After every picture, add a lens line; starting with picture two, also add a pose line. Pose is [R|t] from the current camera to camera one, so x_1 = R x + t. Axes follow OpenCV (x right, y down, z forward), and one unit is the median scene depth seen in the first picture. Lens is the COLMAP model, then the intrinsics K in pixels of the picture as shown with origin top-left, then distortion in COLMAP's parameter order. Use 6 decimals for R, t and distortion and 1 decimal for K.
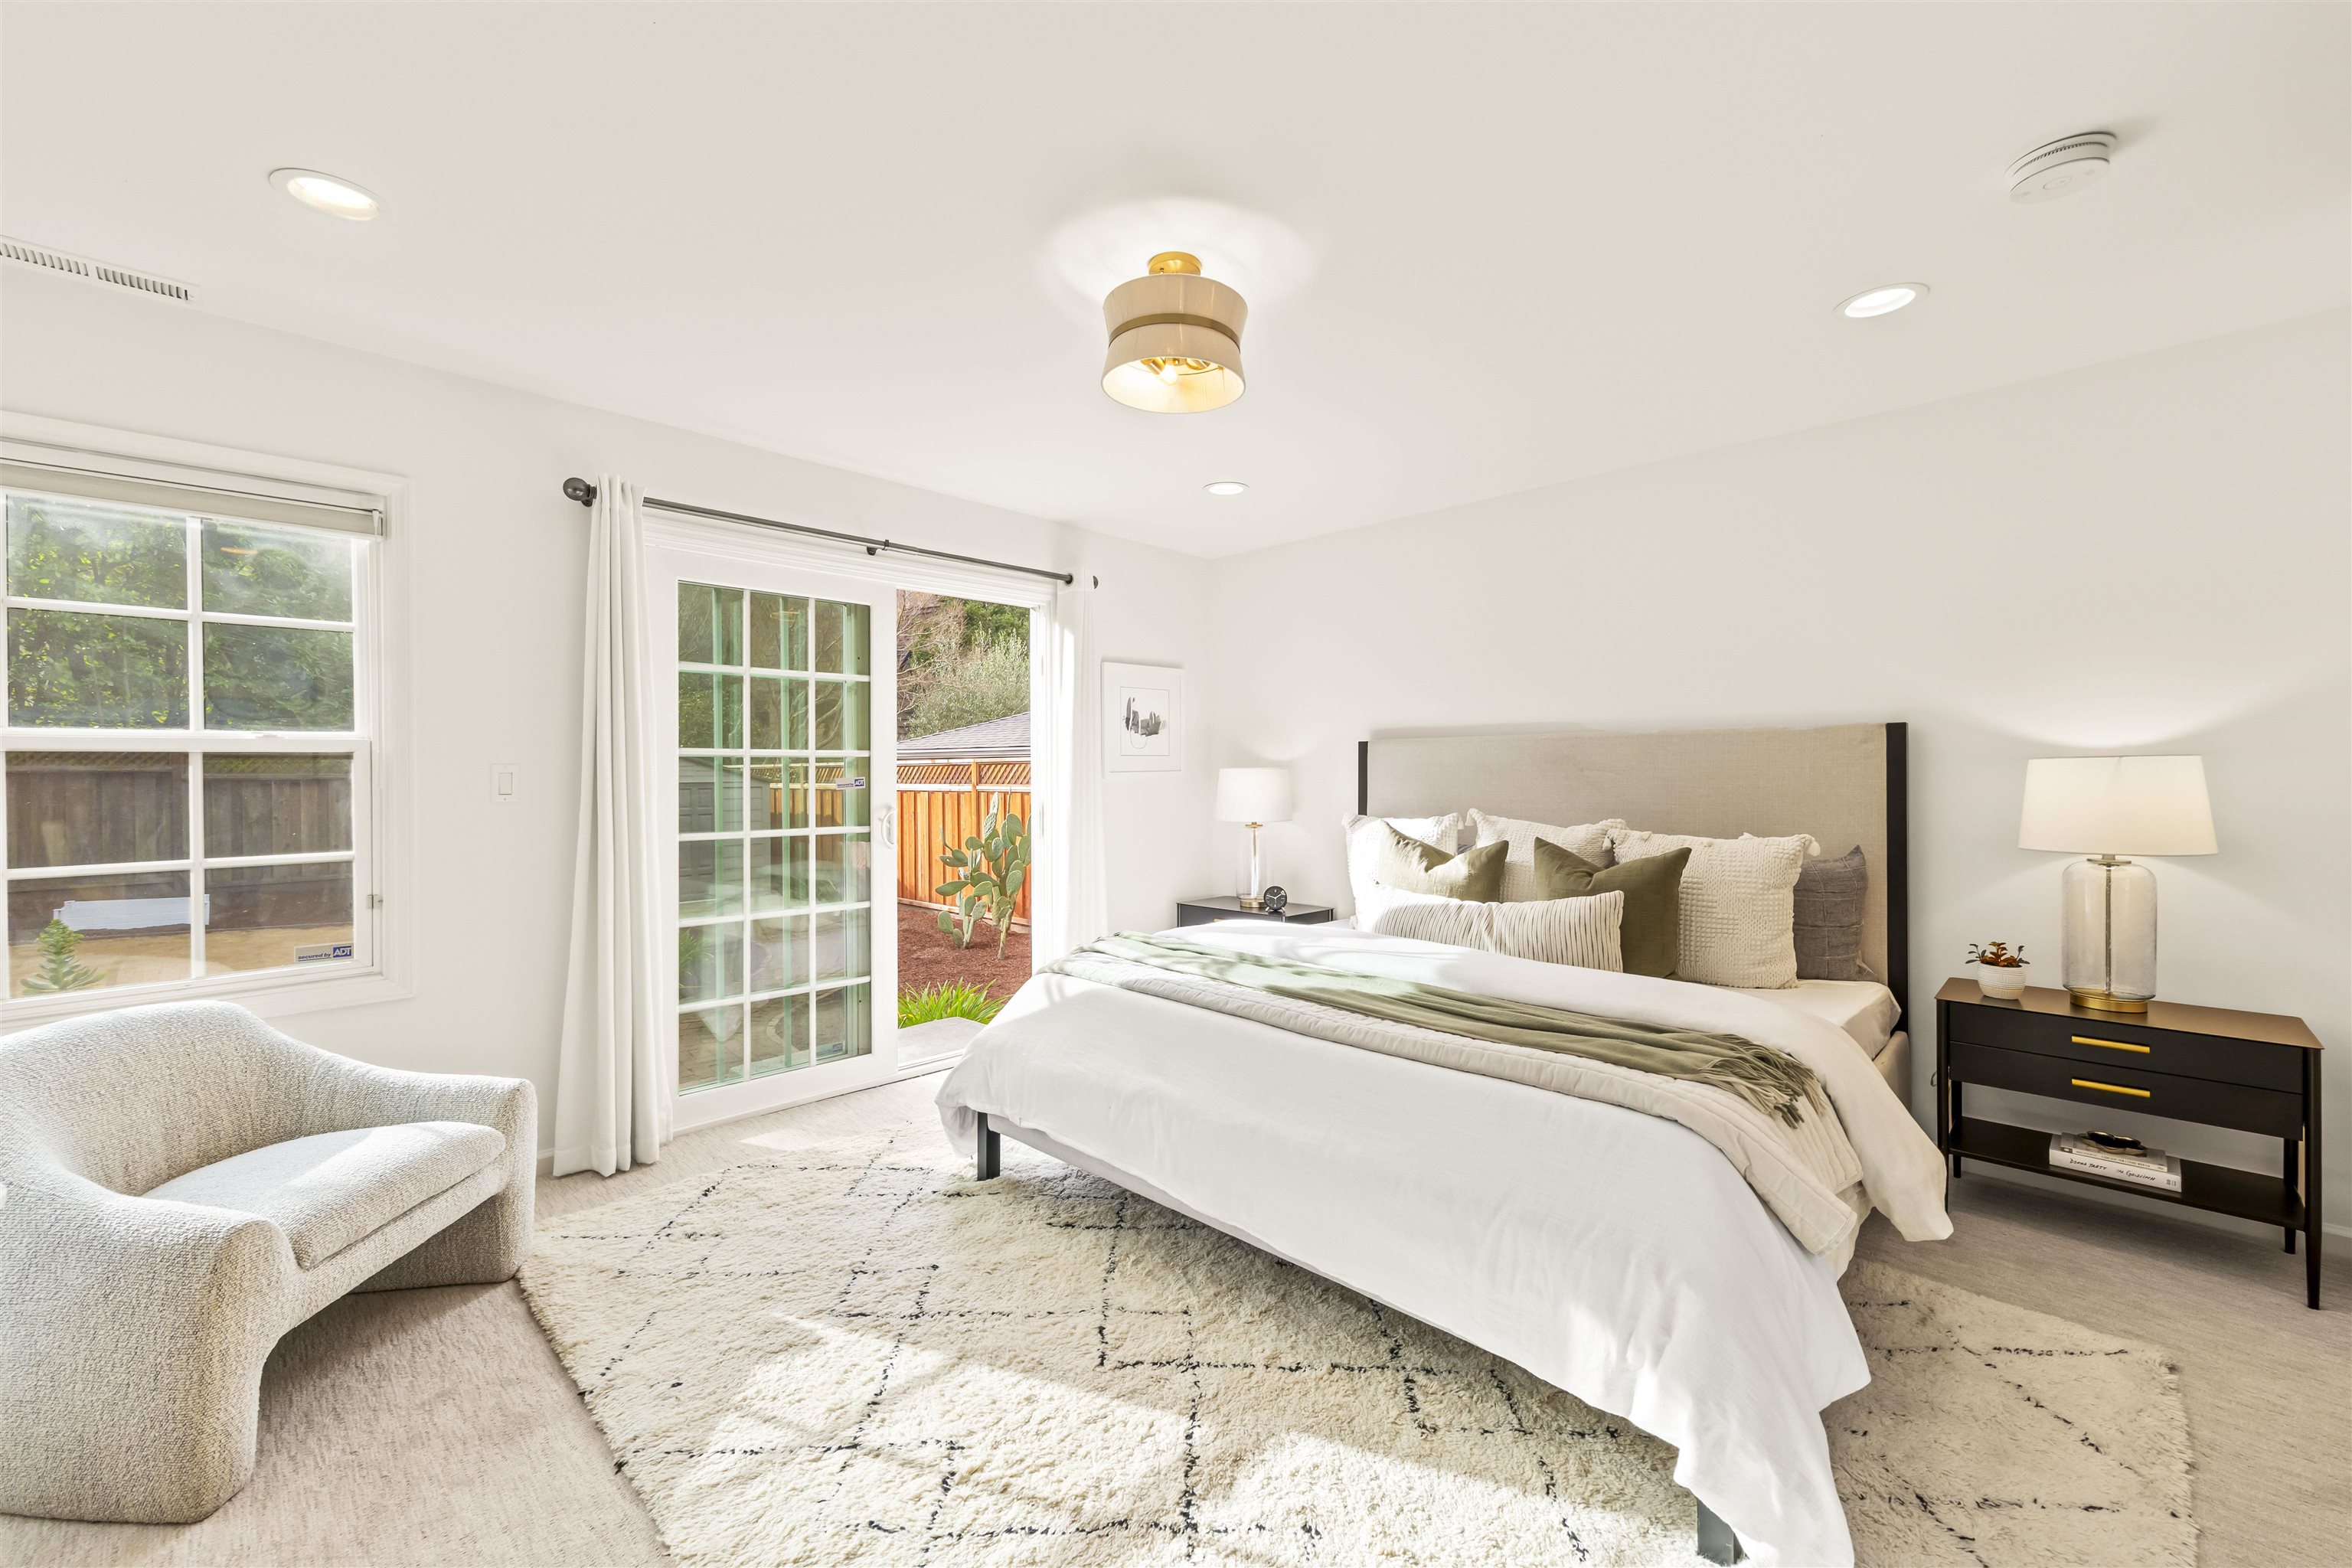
lens RADIAL K [[950.9, 0, 1175.8], [0, 950.9, 787.6], [0, 0, 1]] dist [-0.001617, 0.000958]
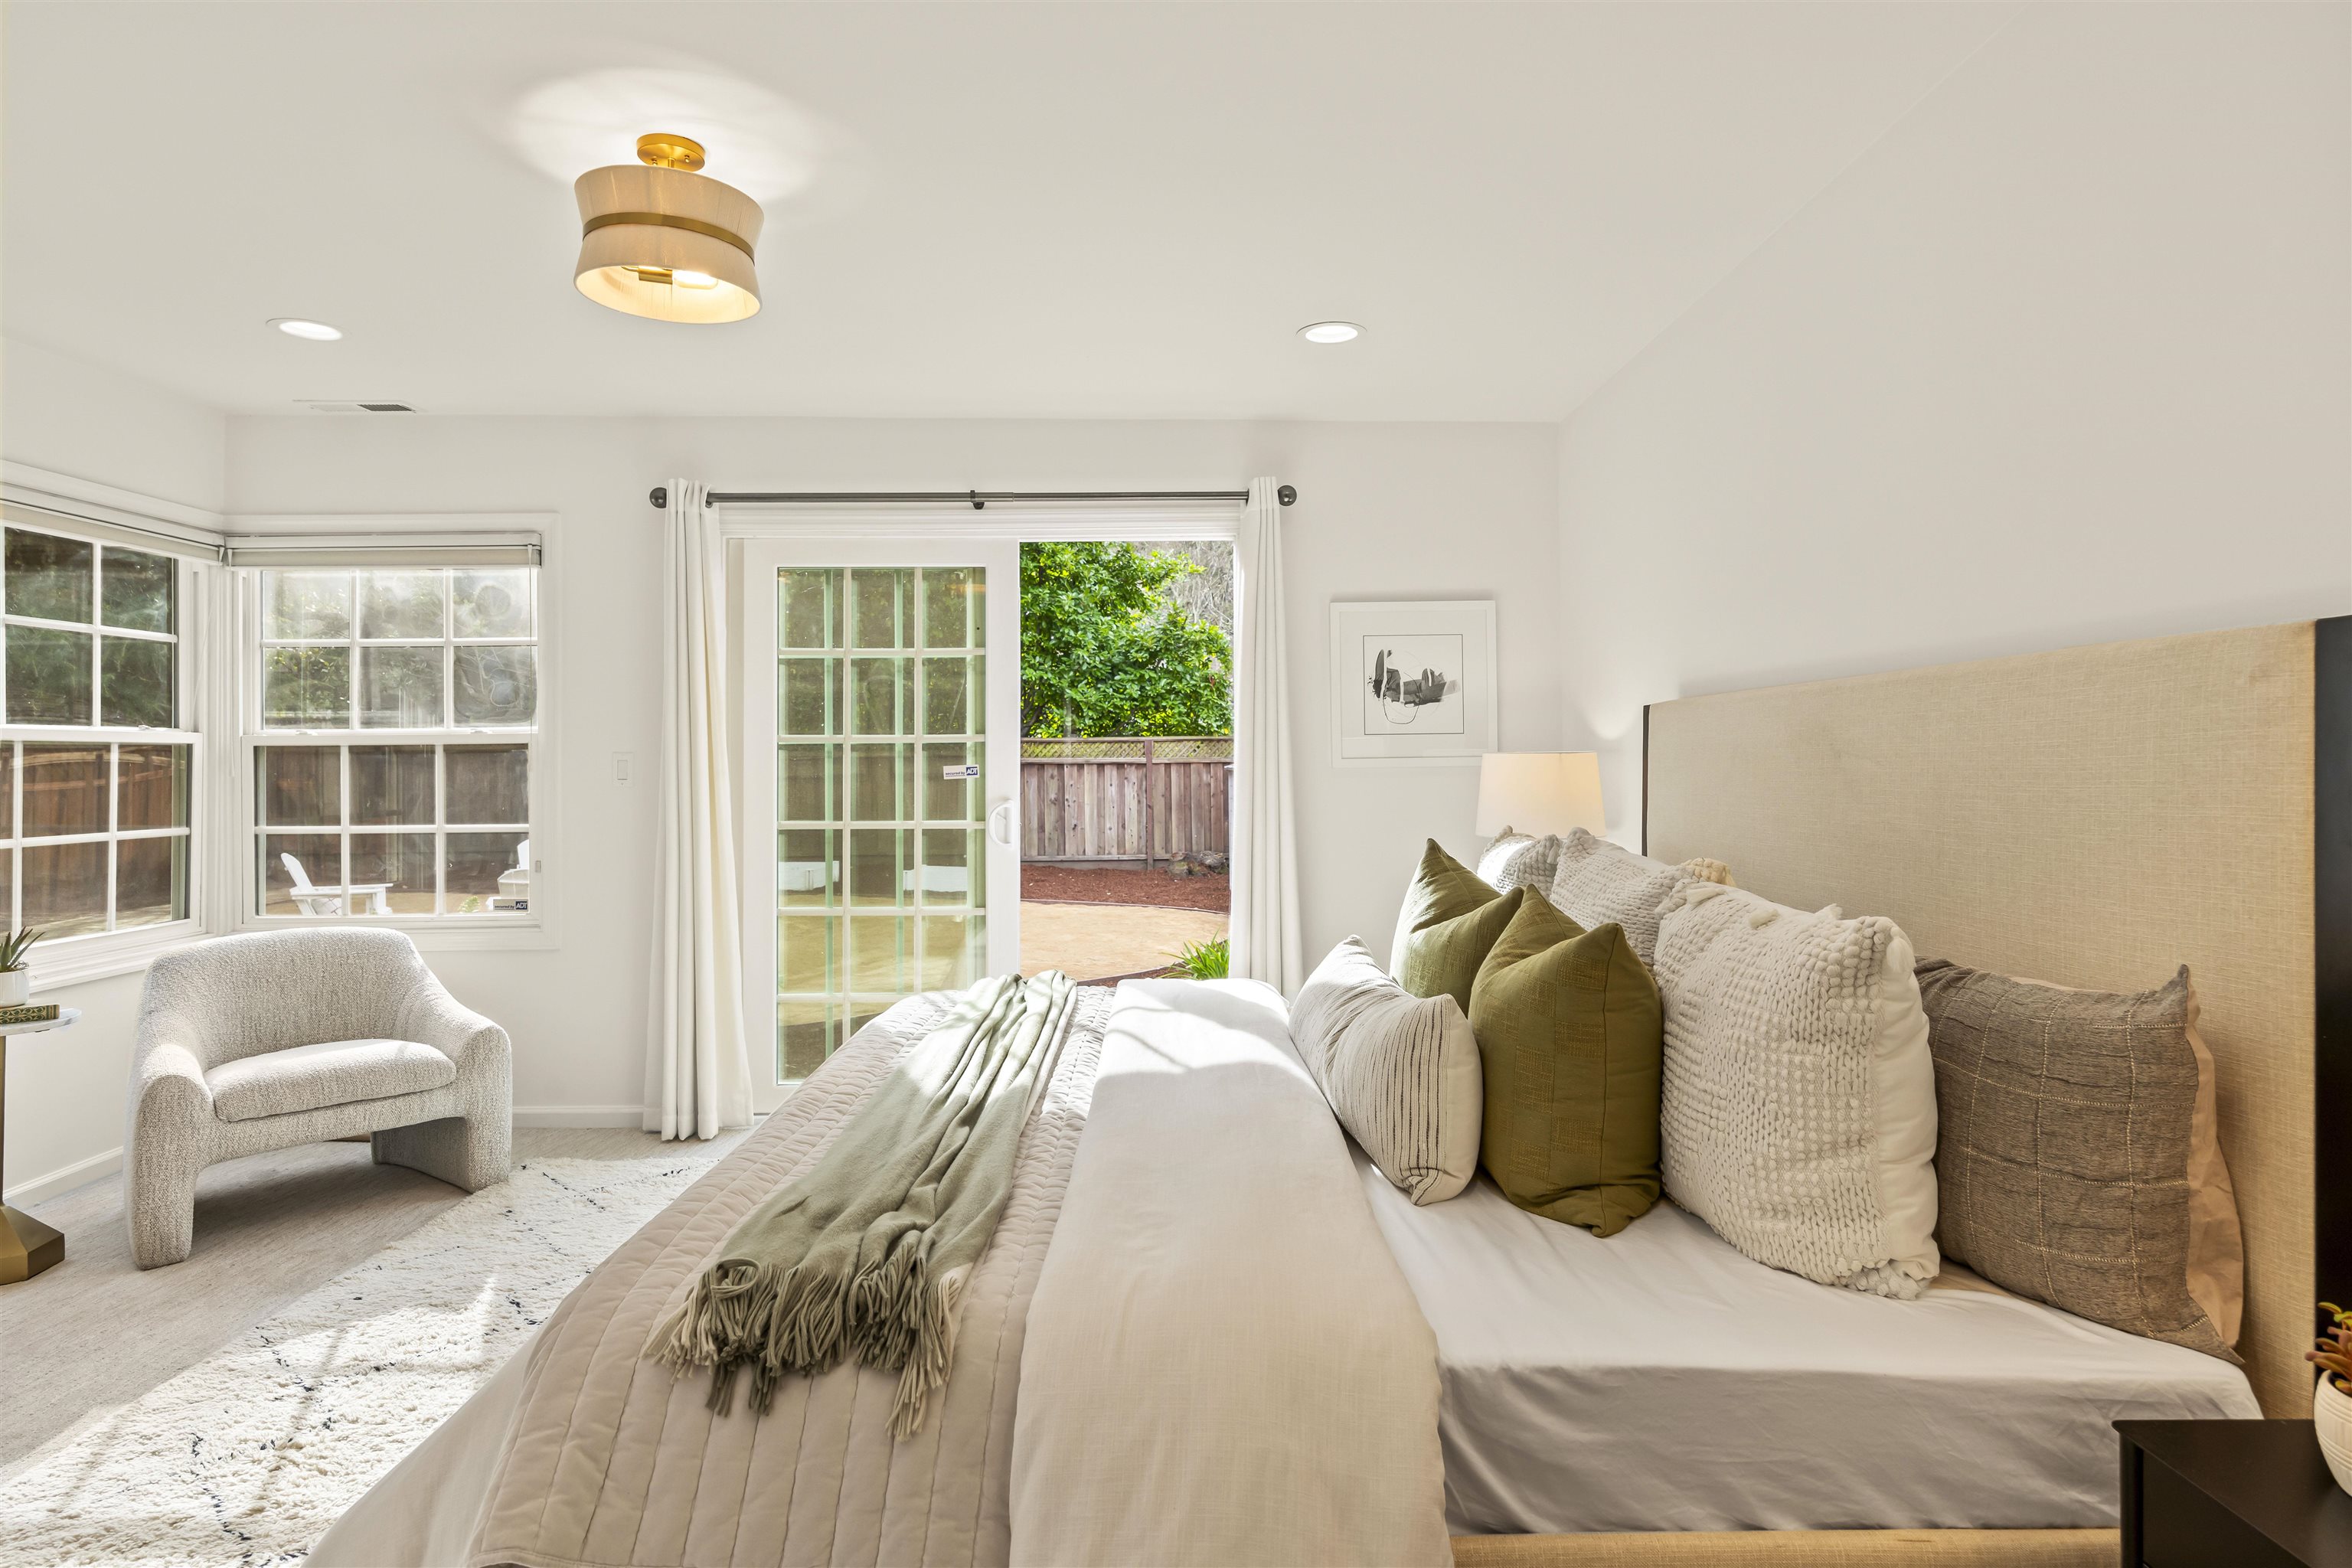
lens RADIAL K [[1283.3, 0, 1173.0], [0, 1283.3, 760.6], [0, 0, 1]] dist [0.013822, 0.001073]
pose [[0.699724, 0.001786, -0.714411, 0.791778], [-0.010819, 0.999909, -0.008096, -0.008532], [0.714332, 0.013394, 0.699679, 0.378477]]
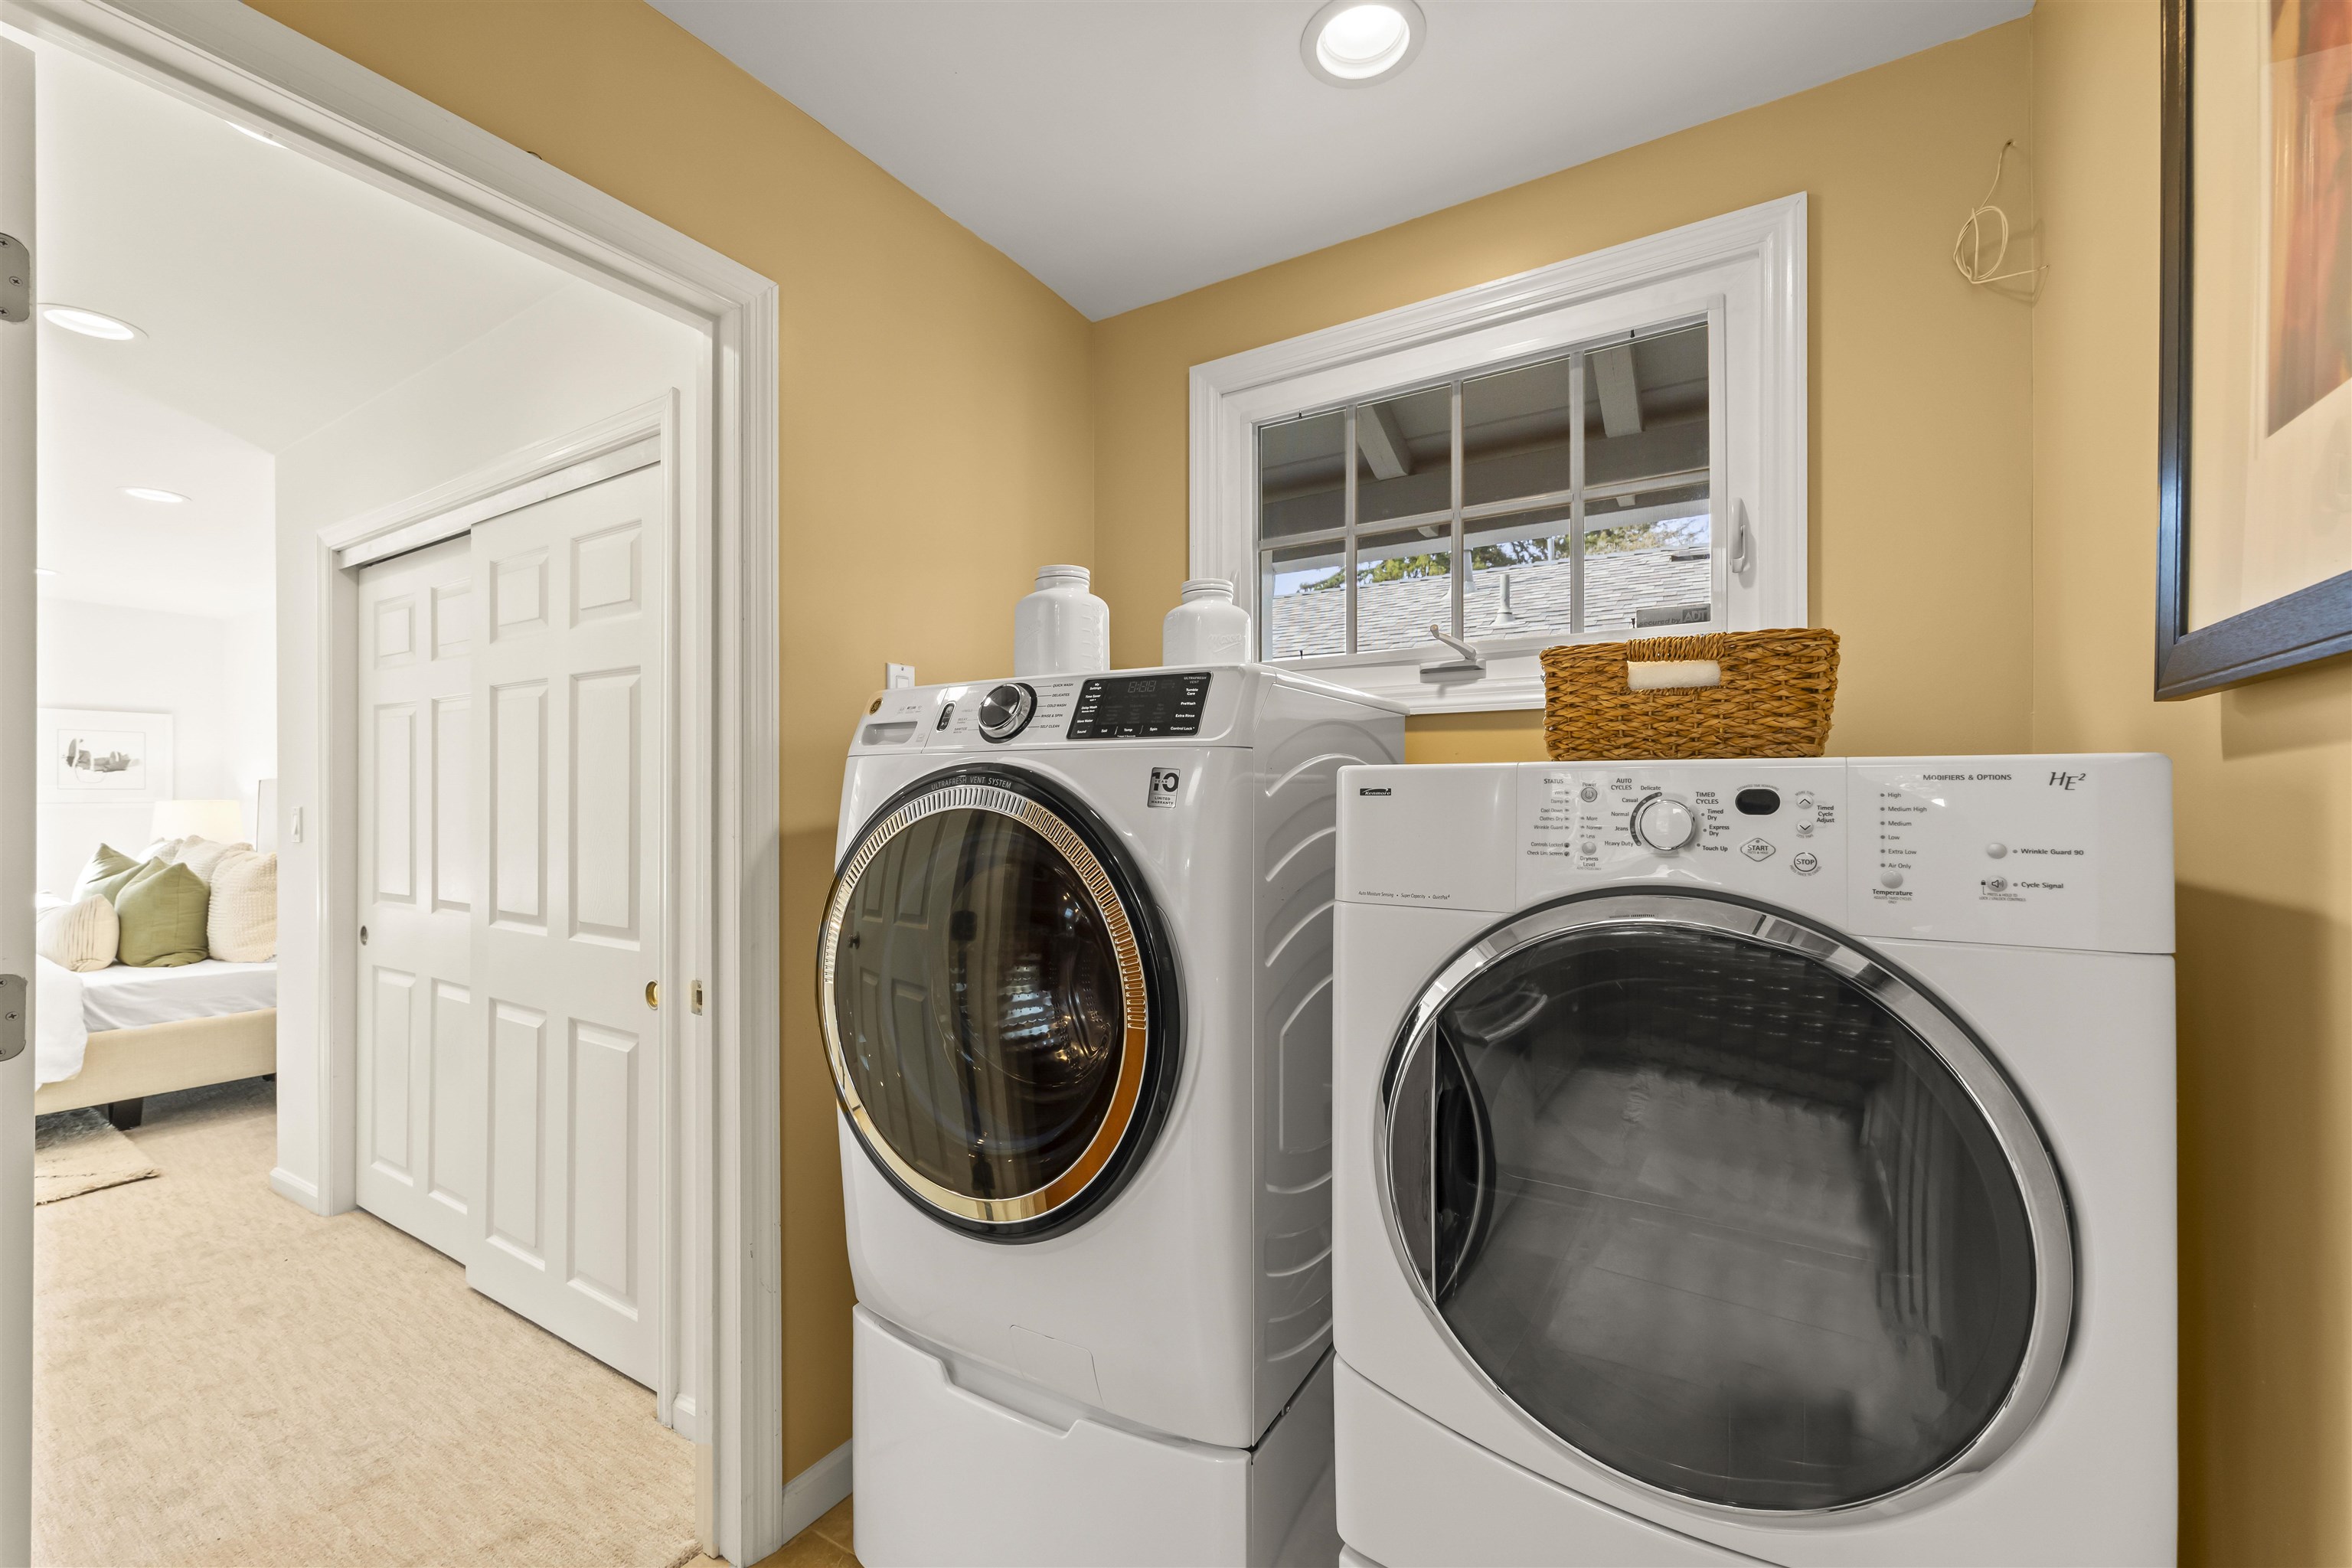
lens RADIAL K [[950.9, 0, 1177.4], [0, 950.9, 795.3], [0, 0, 1]] dist [-0.001617, 0.000958]
pose [[0.976903, 0.008904, 0.213499, 1.574980], [-0.003950, 0.999713, -0.023618, -0.006518], [-0.213648, 0.022229, 0.976658, -0.638420]]
